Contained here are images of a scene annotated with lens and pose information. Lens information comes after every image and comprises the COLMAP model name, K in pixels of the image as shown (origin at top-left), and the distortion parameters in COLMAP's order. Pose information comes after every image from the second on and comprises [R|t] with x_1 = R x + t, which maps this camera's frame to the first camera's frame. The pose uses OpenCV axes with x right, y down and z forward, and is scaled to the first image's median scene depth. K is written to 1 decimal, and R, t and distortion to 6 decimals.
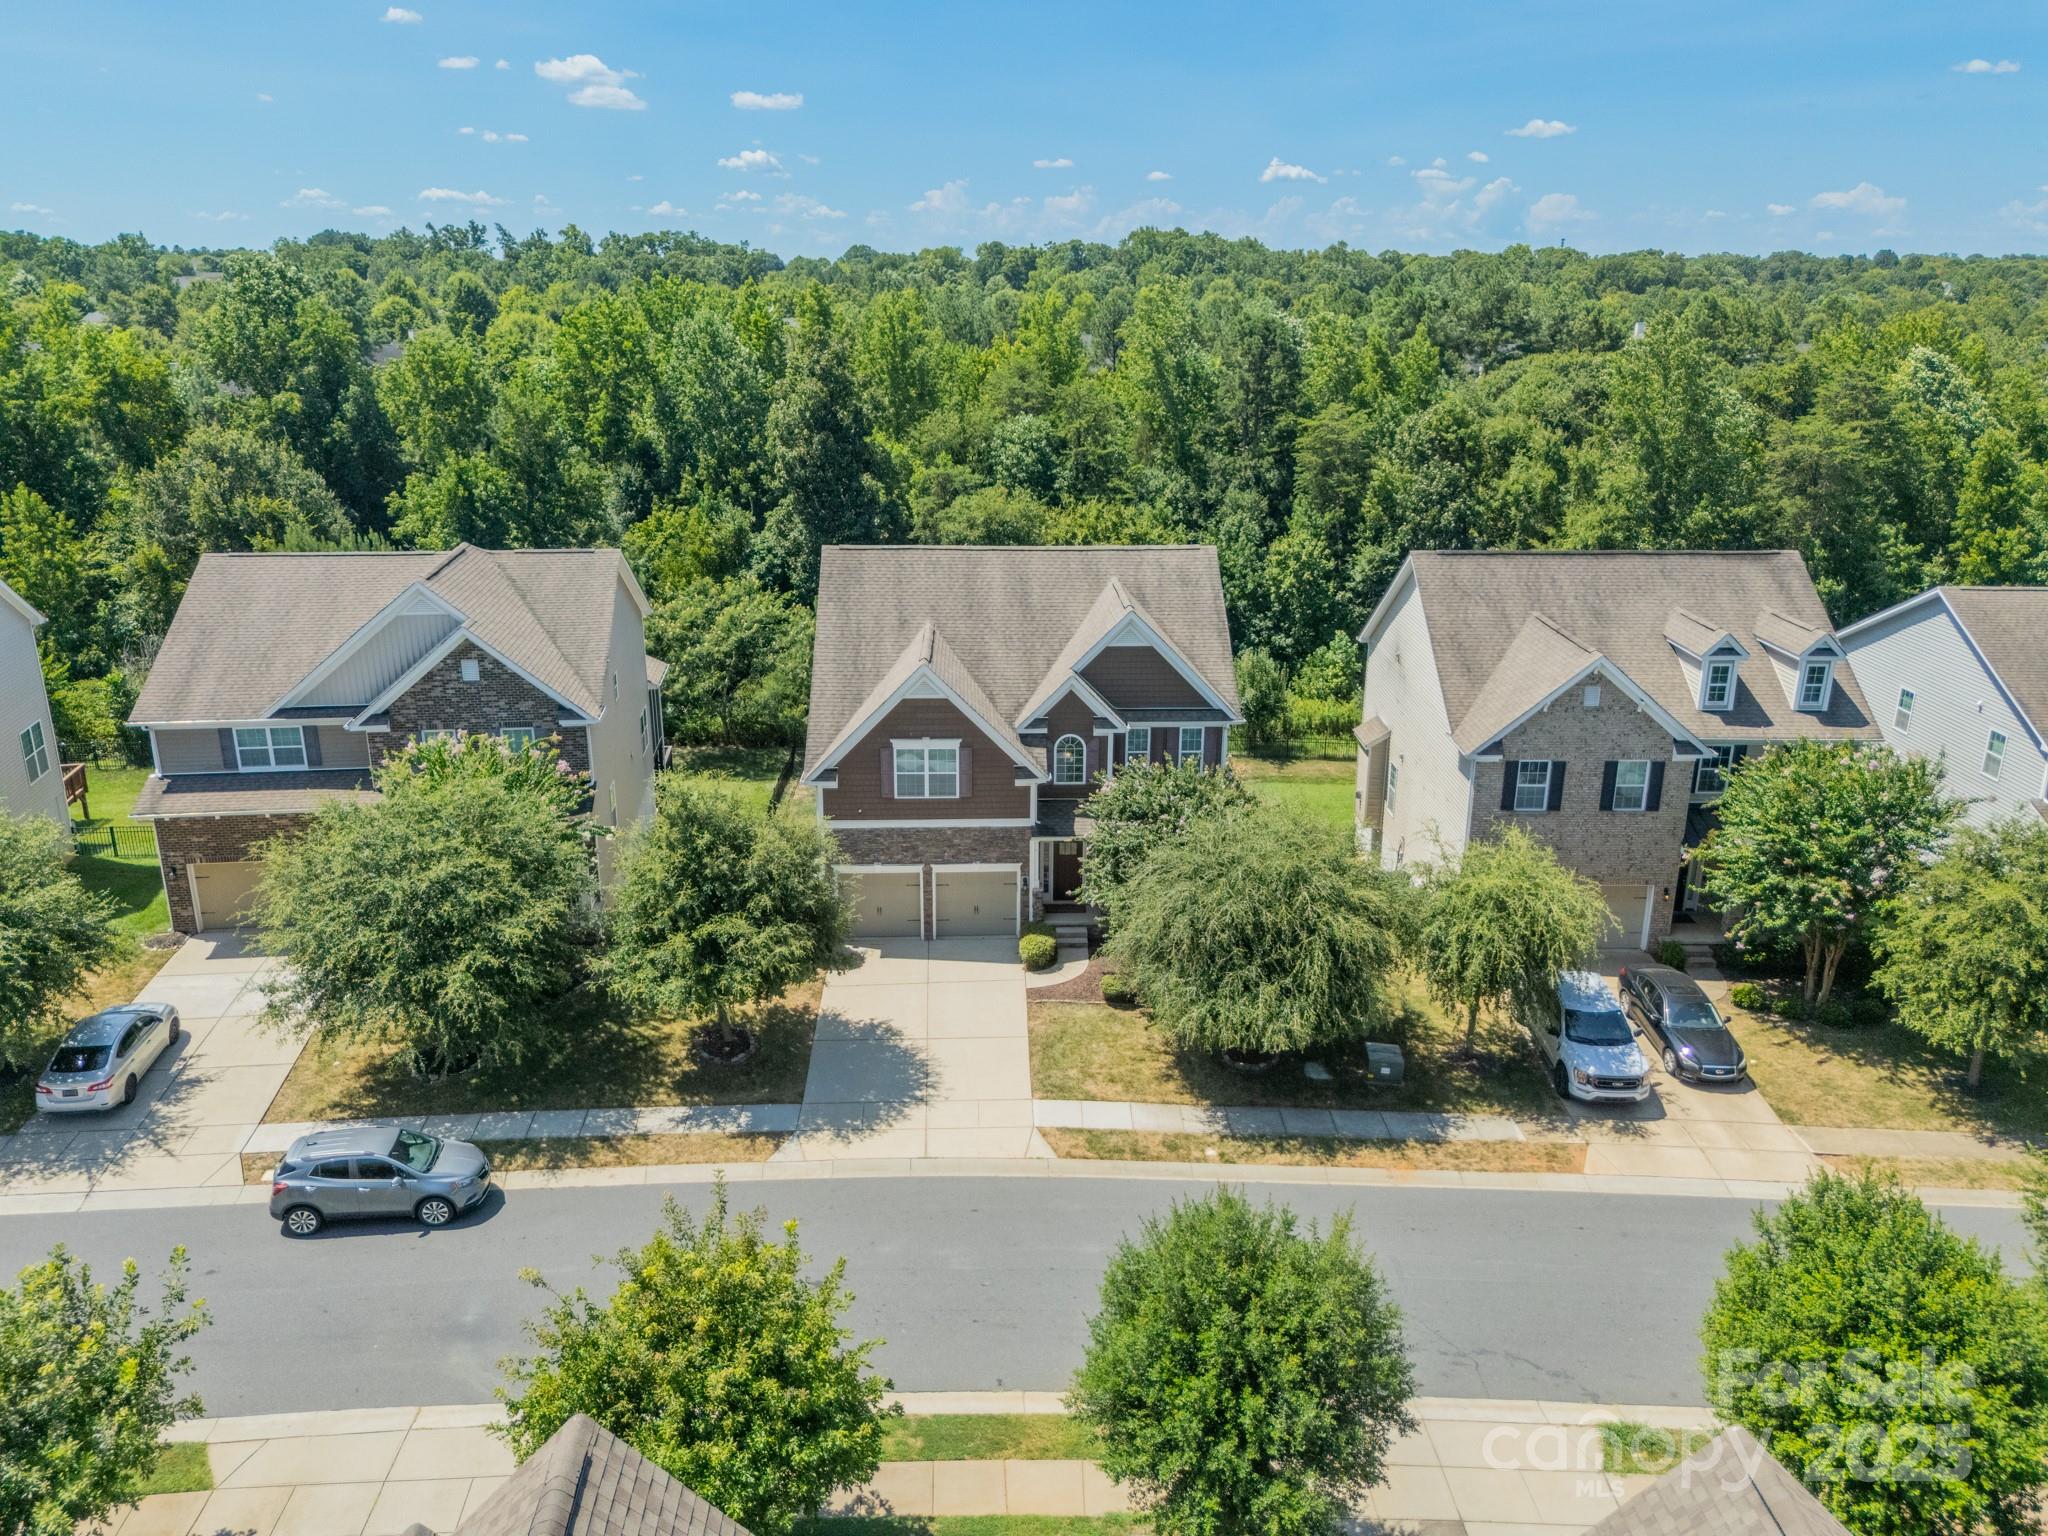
lens RADIAL K [[1509.1, 0, 1025.7], [0, 1509.1, 814.3], [0, 0, 1]] dist [0.027128, -0.000803]
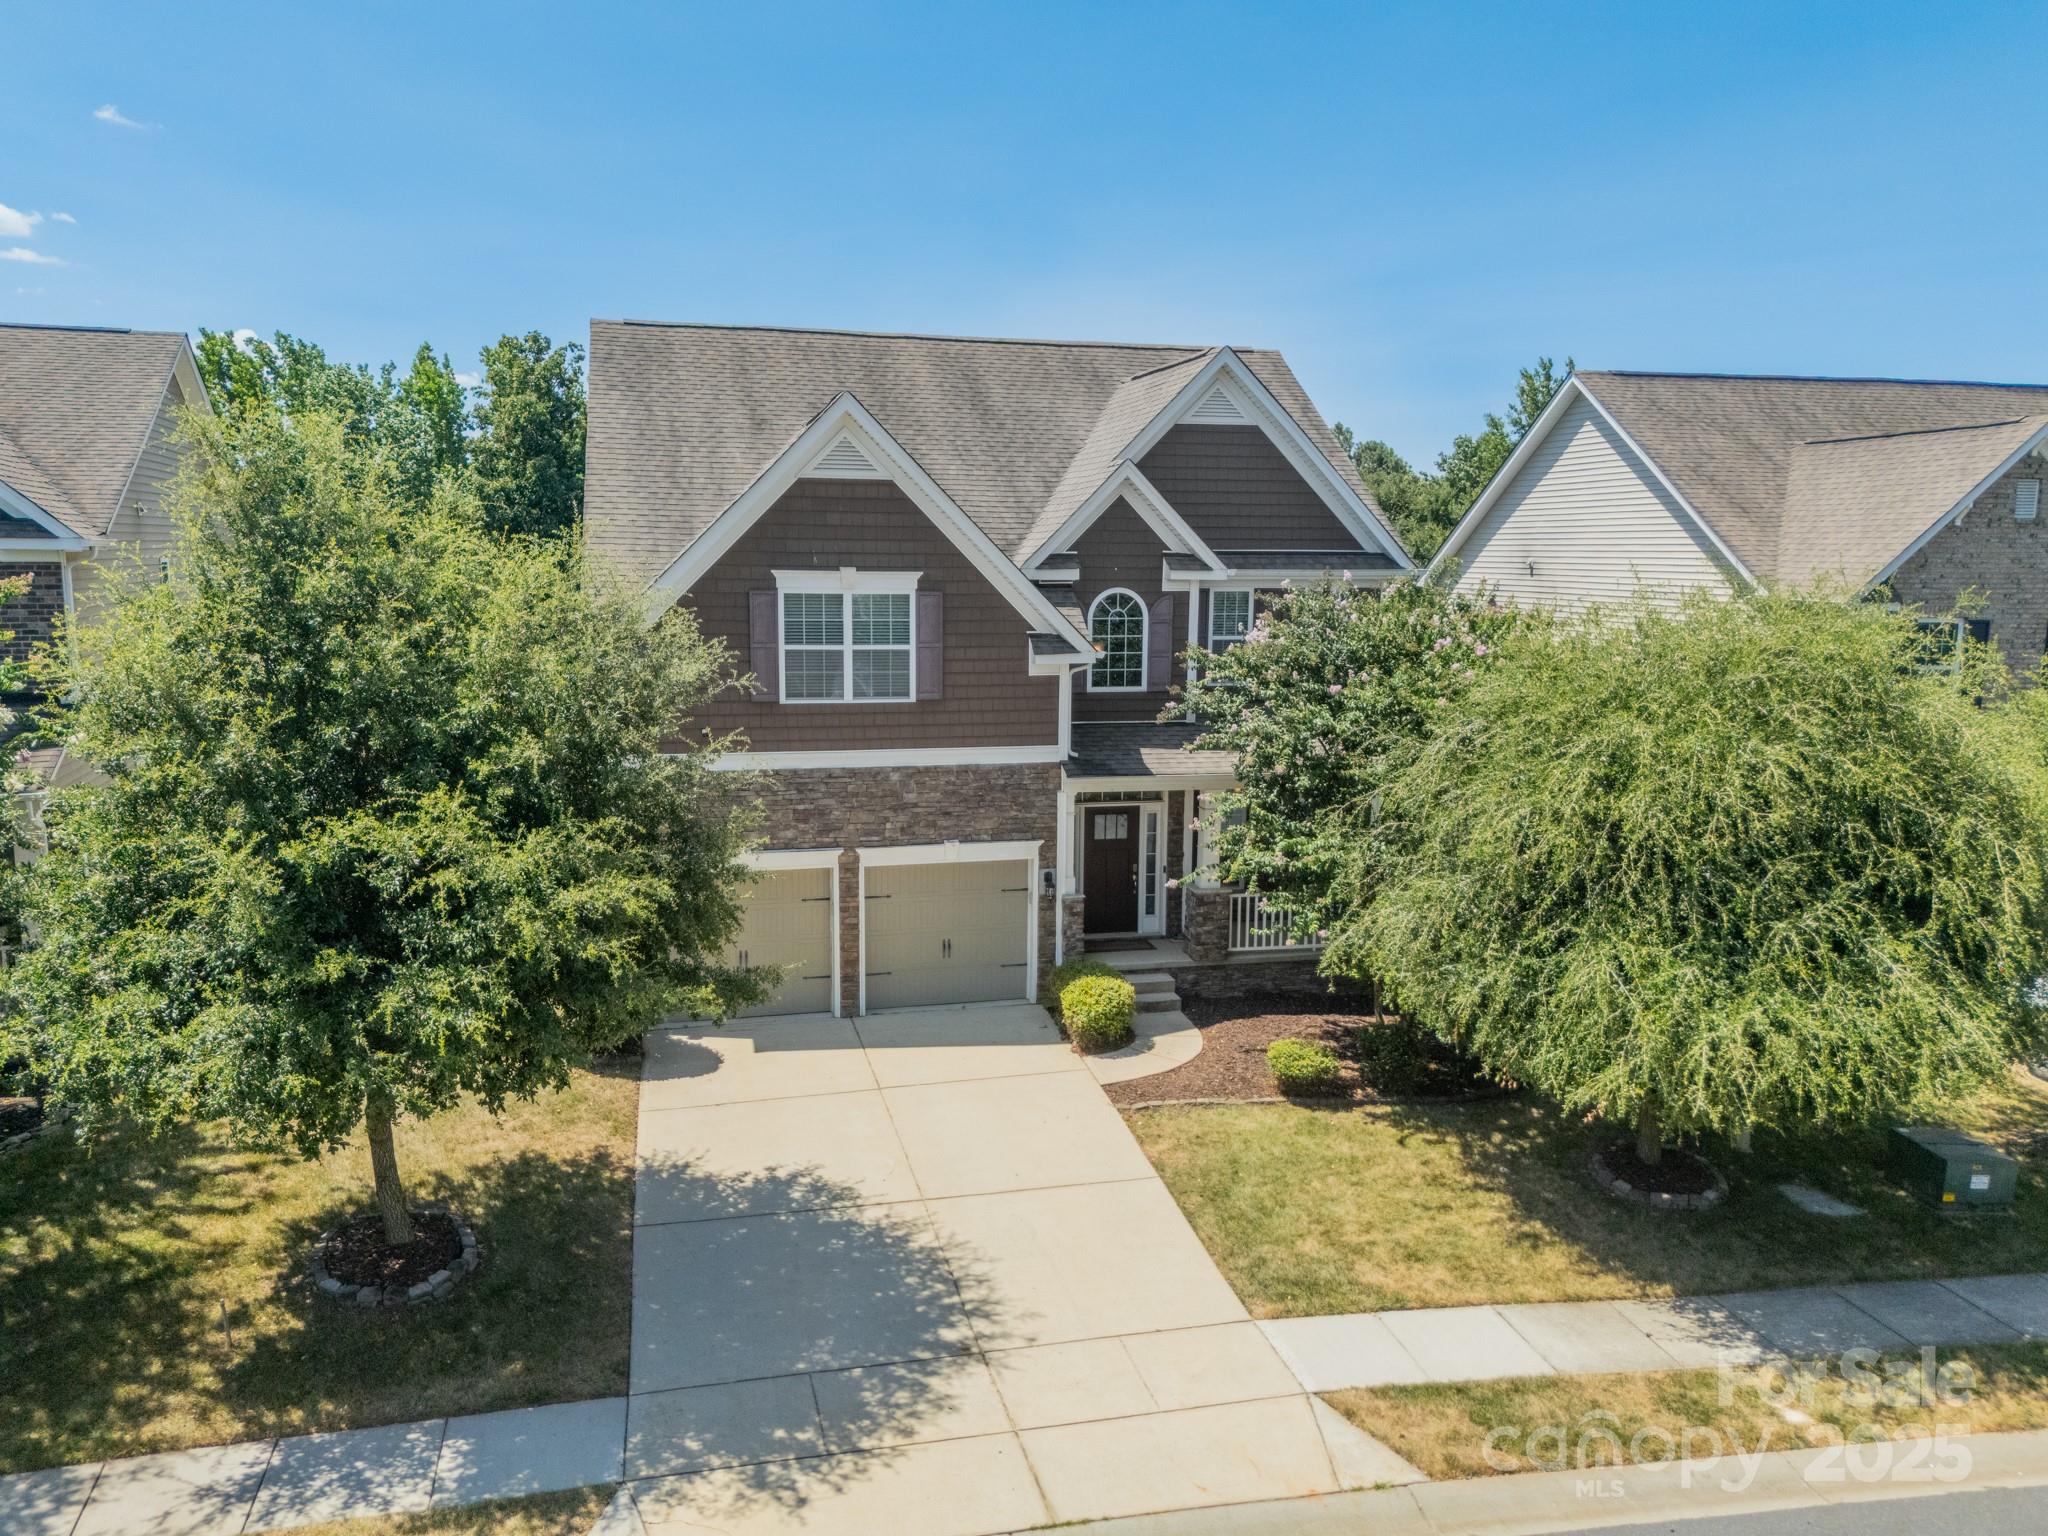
lens RADIAL K [[1509.1, 0, 1025.7], [0, 1509.1, 814.3], [0, 0, 1]] dist [0.027128, -0.000803]
pose [[0.979118, -0.027177, 0.201470, -0.115202], [0.062029, 0.983705, -0.168754, 0.115341], [-0.193600, 0.177727, 0.964848, 0.576466]]
